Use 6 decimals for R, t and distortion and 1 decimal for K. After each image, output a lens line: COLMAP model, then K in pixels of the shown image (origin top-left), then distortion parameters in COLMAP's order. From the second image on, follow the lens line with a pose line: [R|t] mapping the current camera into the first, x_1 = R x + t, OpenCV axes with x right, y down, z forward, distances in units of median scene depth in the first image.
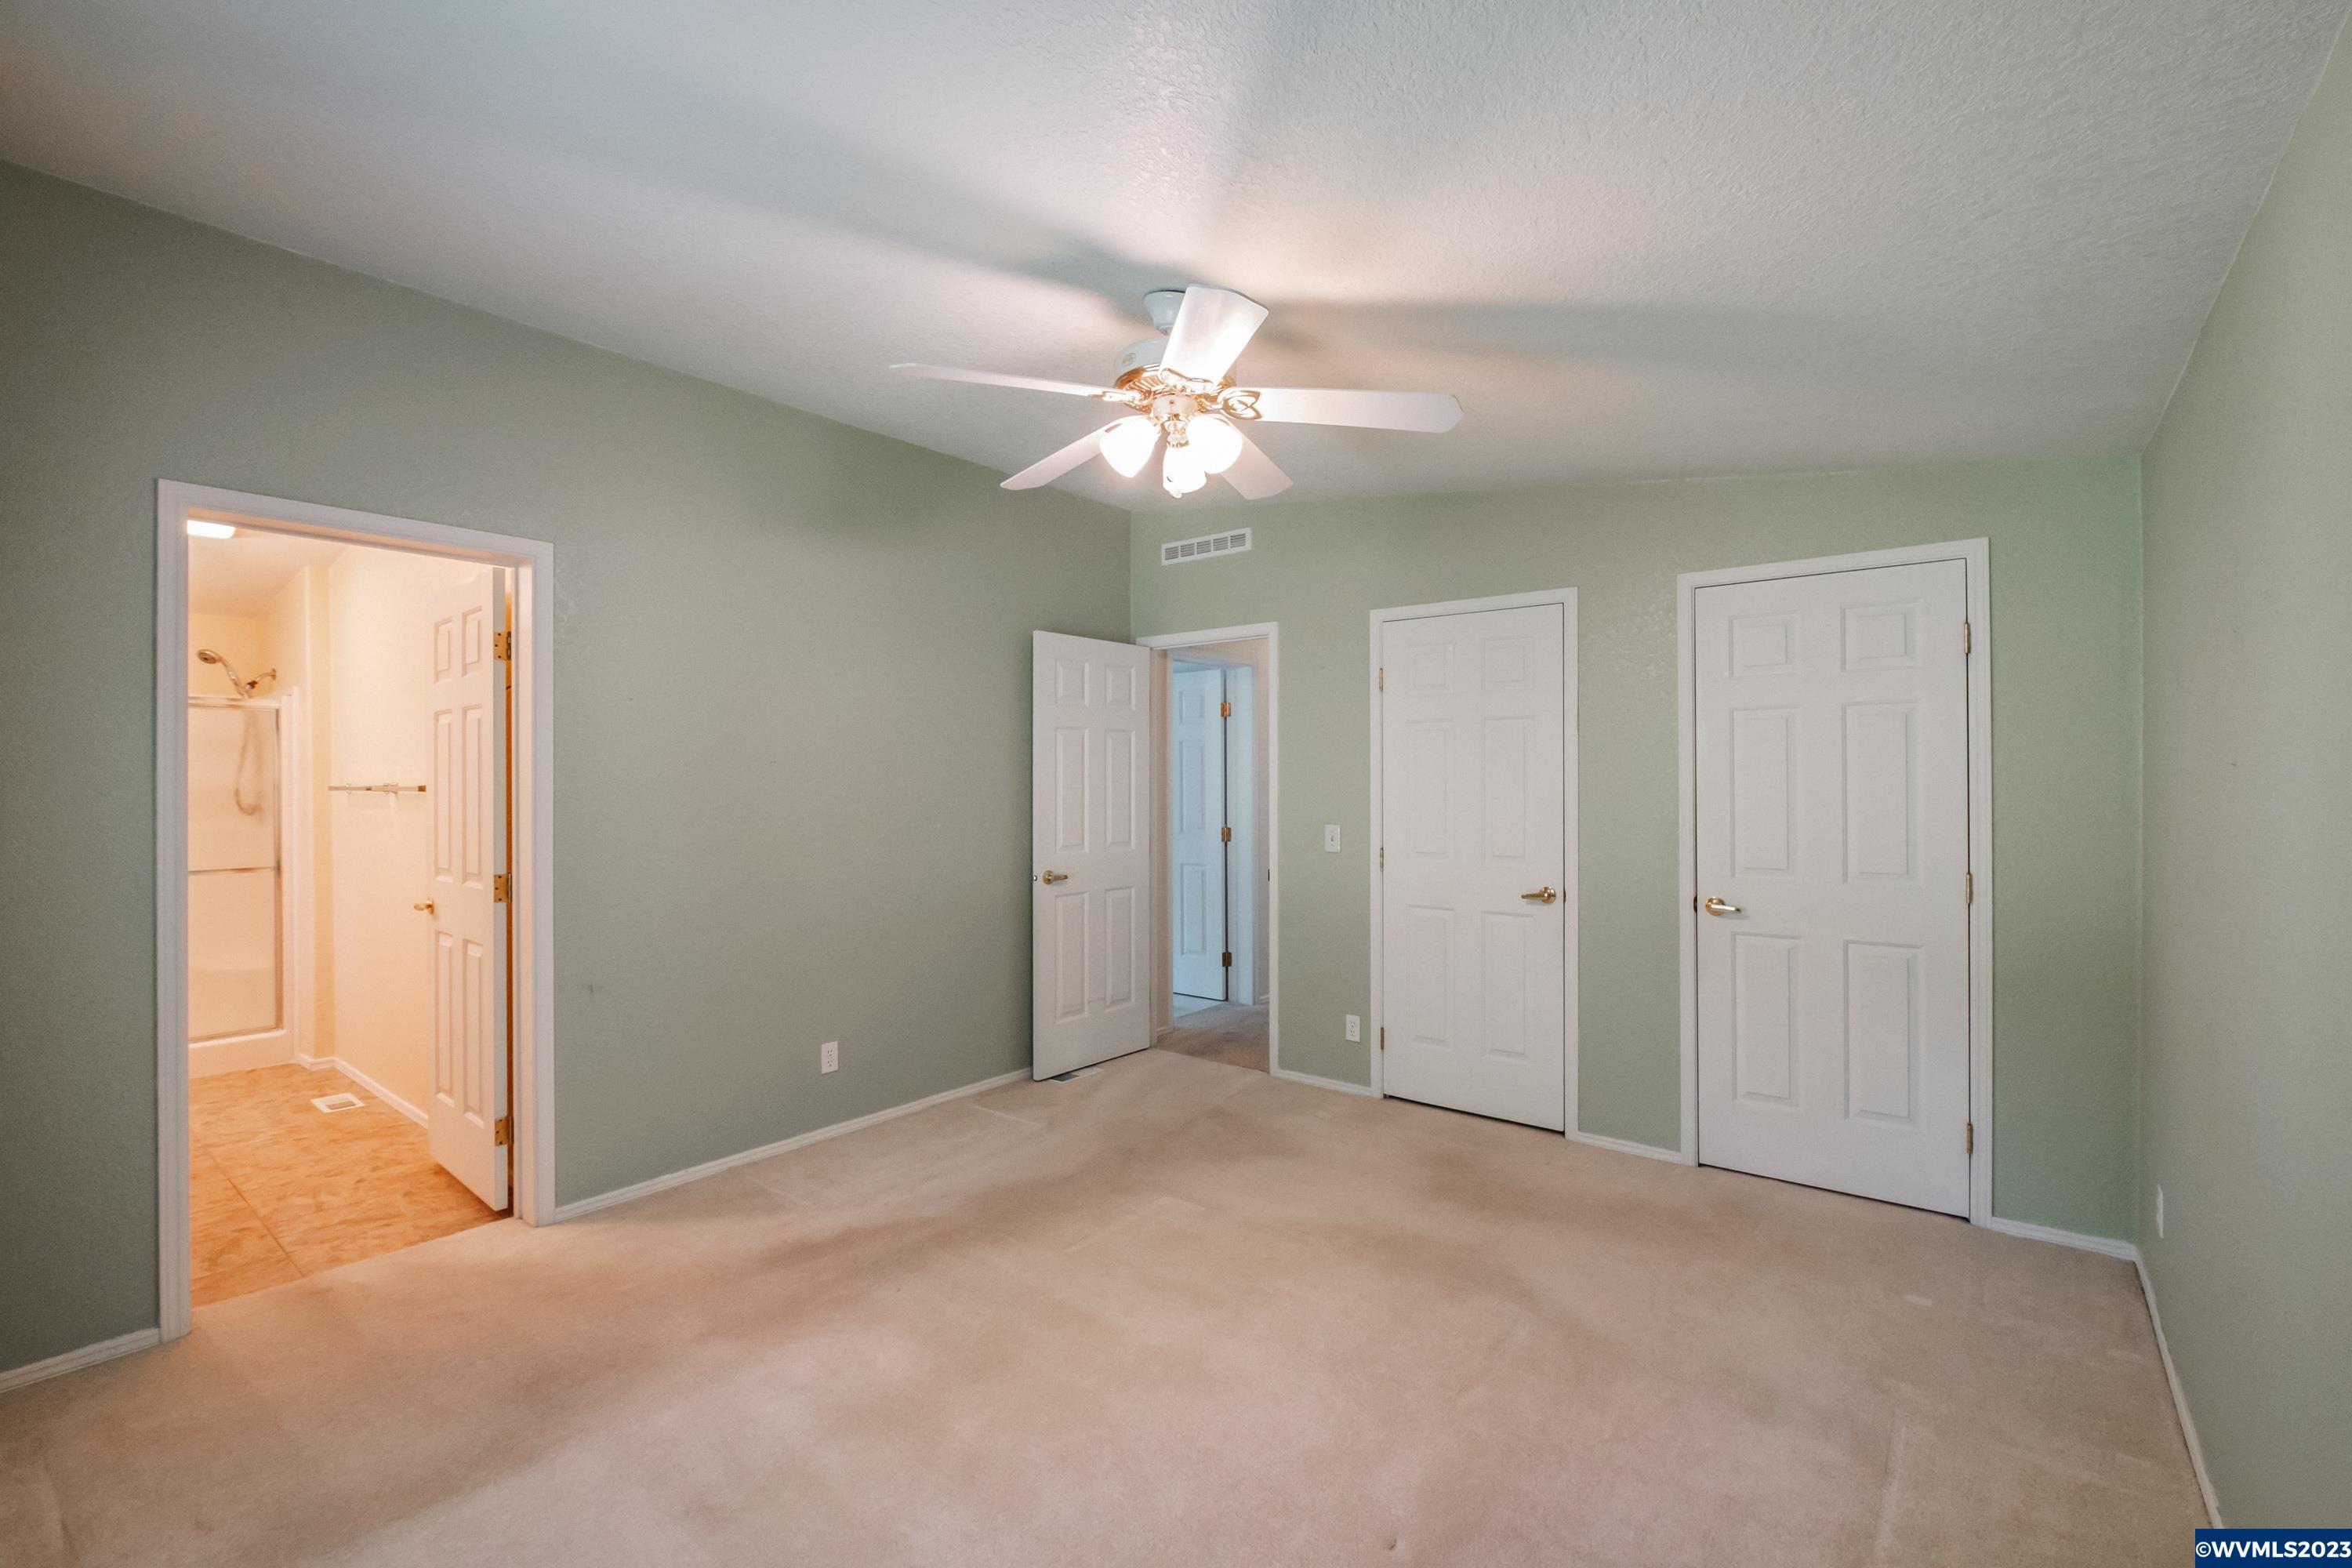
lens RADIAL K [[1012.5, 0, 1180.1], [0, 1012.5, 791.5], [0, 0, 1]] dist [0.000107, 0.000091]
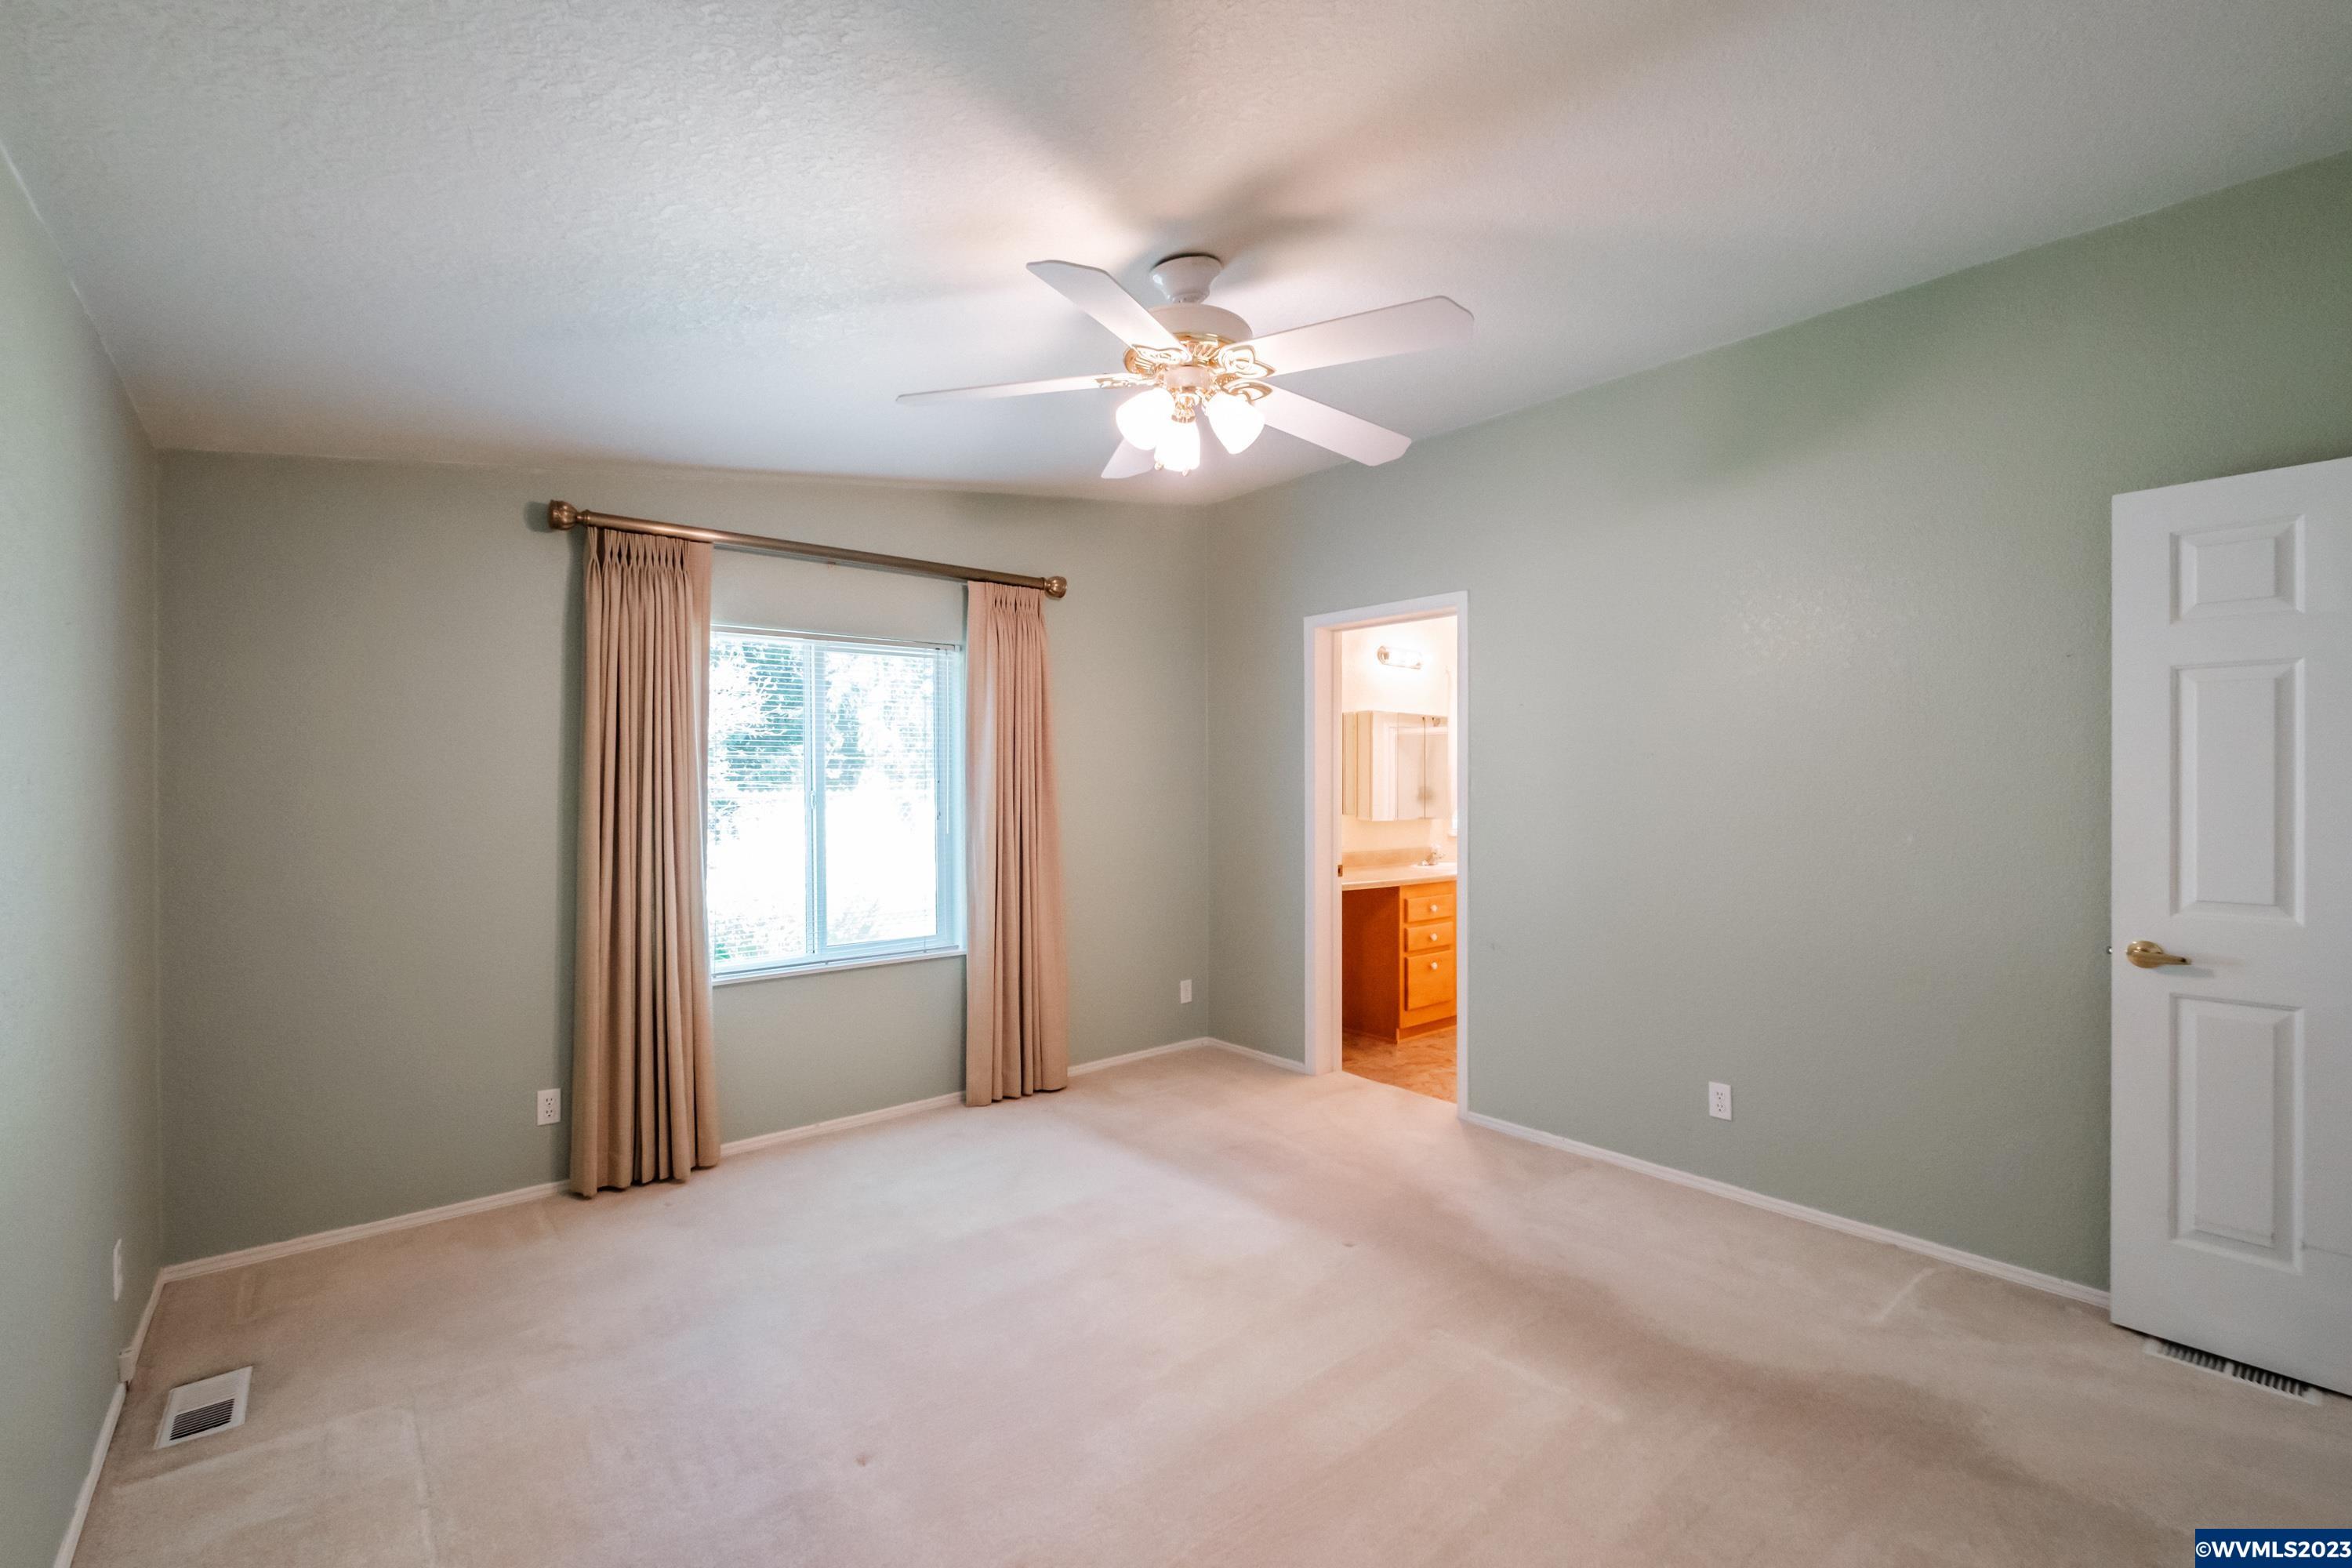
lens RADIAL K [[1012.5, 0, 1180.2], [0, 1012.5, 774.5], [0, 0, 1]] dist [0.000107, 0.000091]
pose [[-0.182201, 0.001538, -0.983260, 0.511739], [-0.000284, 0.999999, 0.001617, -0.011156], [0.983261, 0.000574, -0.182200, 0.634306]]
